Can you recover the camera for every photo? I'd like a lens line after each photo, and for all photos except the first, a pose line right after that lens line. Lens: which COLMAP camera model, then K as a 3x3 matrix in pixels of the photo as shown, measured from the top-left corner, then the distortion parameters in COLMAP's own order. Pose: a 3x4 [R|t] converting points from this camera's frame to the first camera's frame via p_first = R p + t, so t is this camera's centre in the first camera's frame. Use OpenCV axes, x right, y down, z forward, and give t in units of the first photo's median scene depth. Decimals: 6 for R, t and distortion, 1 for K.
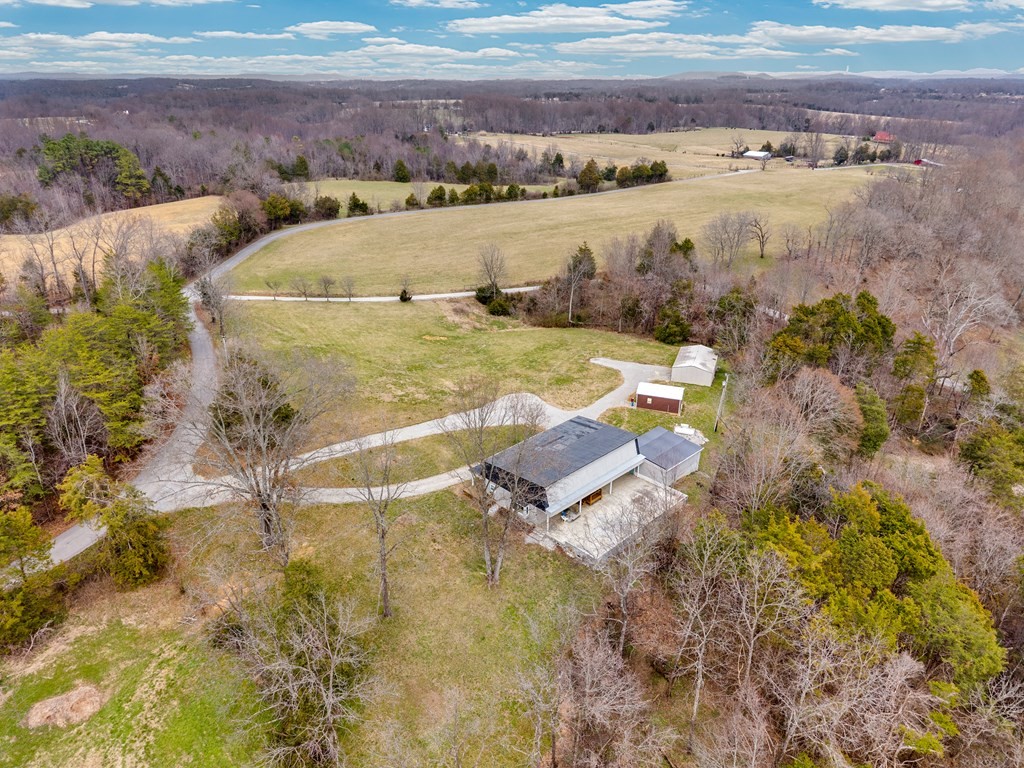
lens RADIAL K [[682.6, 0, 512.0], [0, 682.6, 384.0], [0, 0, 1]] dist [0.021556, -0.016369]
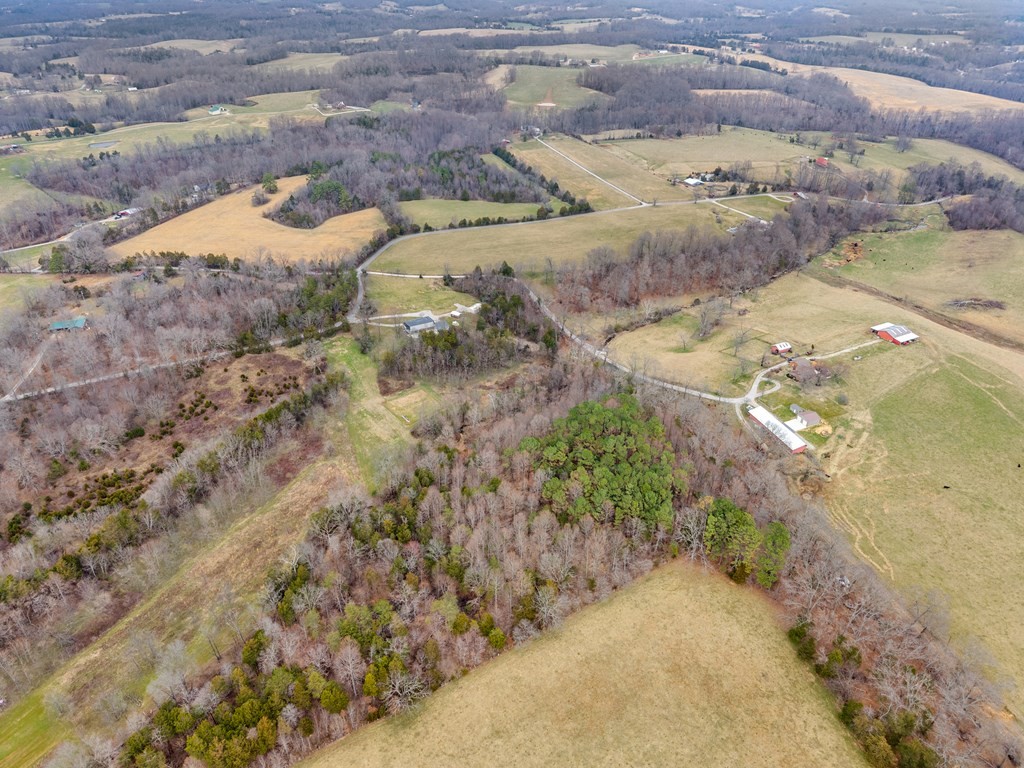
lens RADIAL K [[682.6, 0, 512.0], [0, 682.6, 384.0], [0, 0, 1]] dist [0.021556, -0.016369]
pose [[0.966280, 0.135077, -0.219218, 1.132362], [-0.105483, 0.984296, 0.141545, -0.140939], [0.234895, -0.113648, 0.965354, -2.272814]]
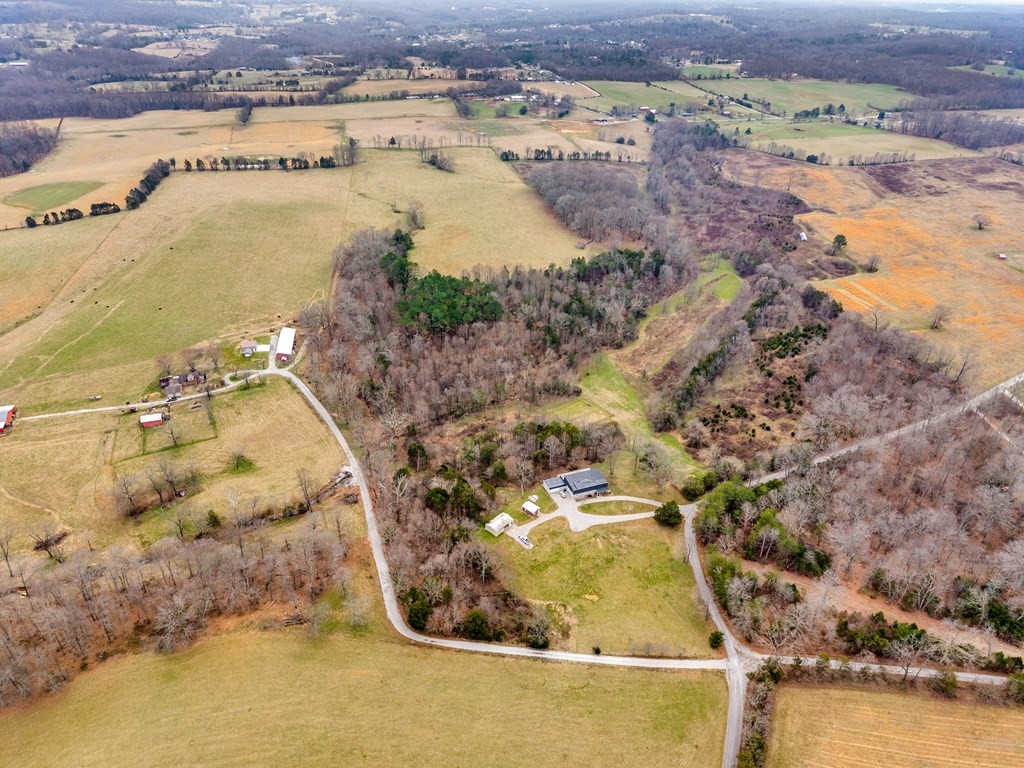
lens RADIAL K [[682.6, 0, 512.0], [0, 682.6, 384.0], [0, 0, 1]] dist [0.021556, -0.016369]
pose [[-0.920703, -0.216961, 0.324399, -0.367096], [0.133359, 0.606286, 0.783985, -1.817247], [-0.366773, 0.765079, -0.529275, 1.538599]]
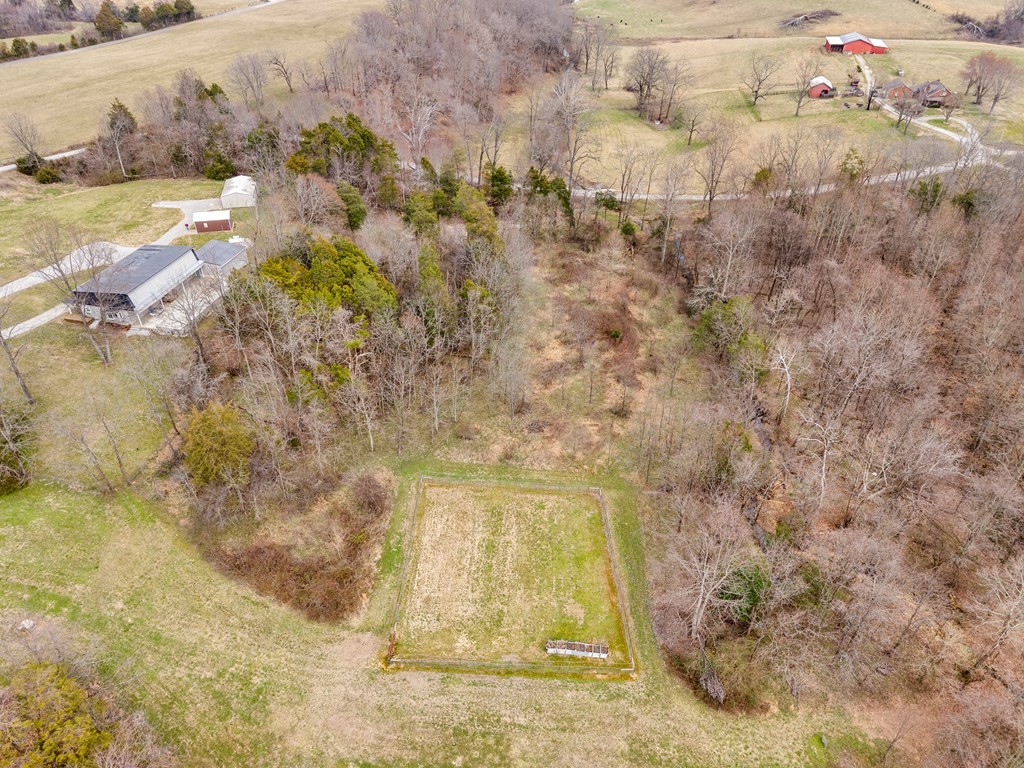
lens RADIAL K [[681.8, 0, 516.2], [0, 681.8, 379.1], [0, 0, 1]] dist [0.003078, -0.005043]
pose [[0.837380, -0.313092, 0.448071, 0.017932], [0.208057, 0.940571, 0.268399, 0.054575], [-0.505476, -0.131528, 0.852757, -0.316344]]
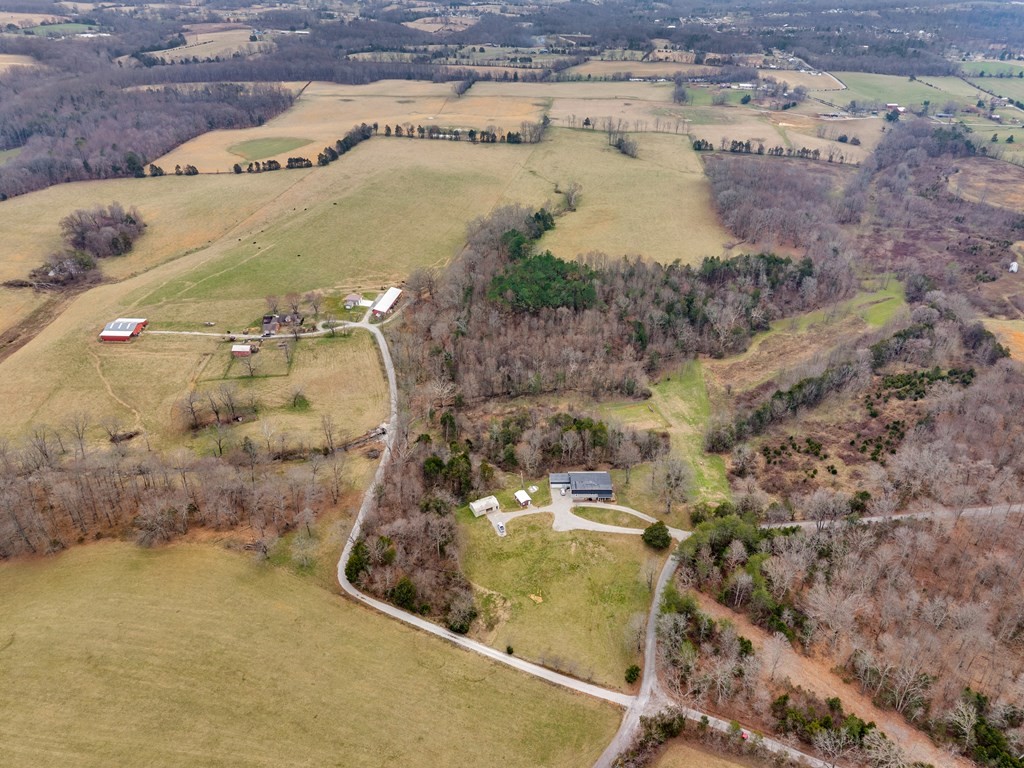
lens RADIAL K [[719.9, 0, 545.2], [0, 719.9, 365.1], [0, 0, 1]] dist [0.023404, -0.019360]
pose [[-0.745940, -0.348578, 0.567509, -0.933461], [0.239217, 0.655011, 0.716753, -1.704316], [-0.621569, 0.670413, -0.405214, 1.263781]]
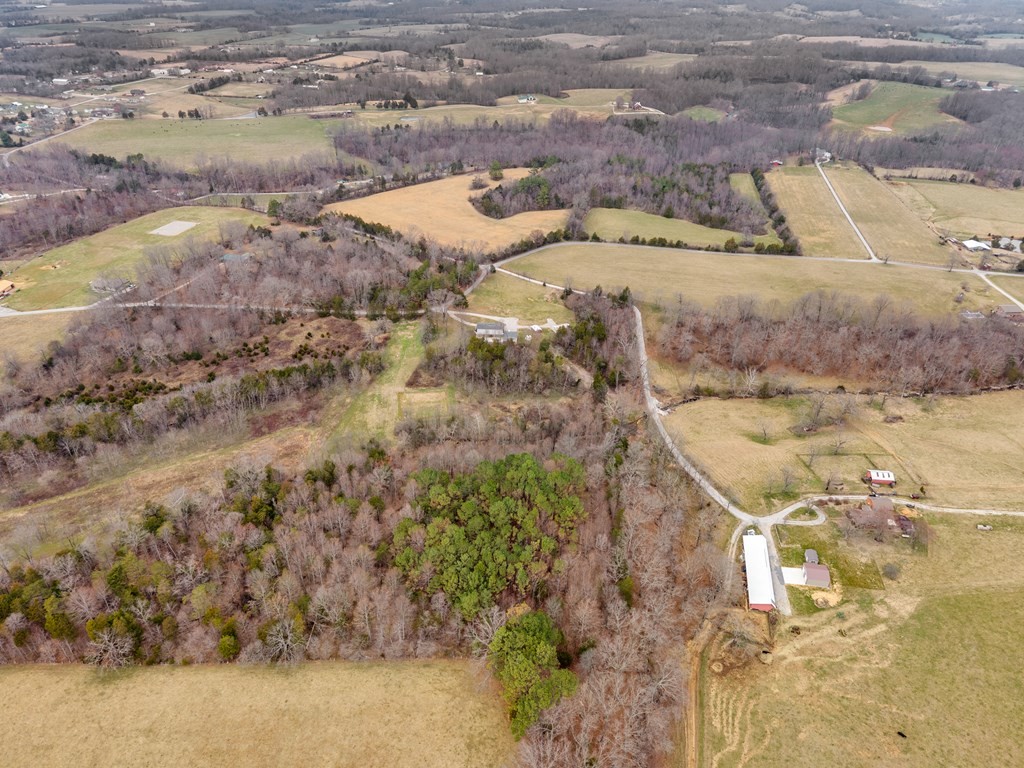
lens RADIAL K [[682.6, 0, 512.0], [0, 682.6, 384.0], [0, 0, 1]] dist [0.021556, -0.016369]
pose [[0.693400, 0.382856, -0.610424, 1.983360], [-0.301996, 0.923579, 0.236219, -0.432763], [0.654213, 0.020552, 0.756031, -1.584073]]
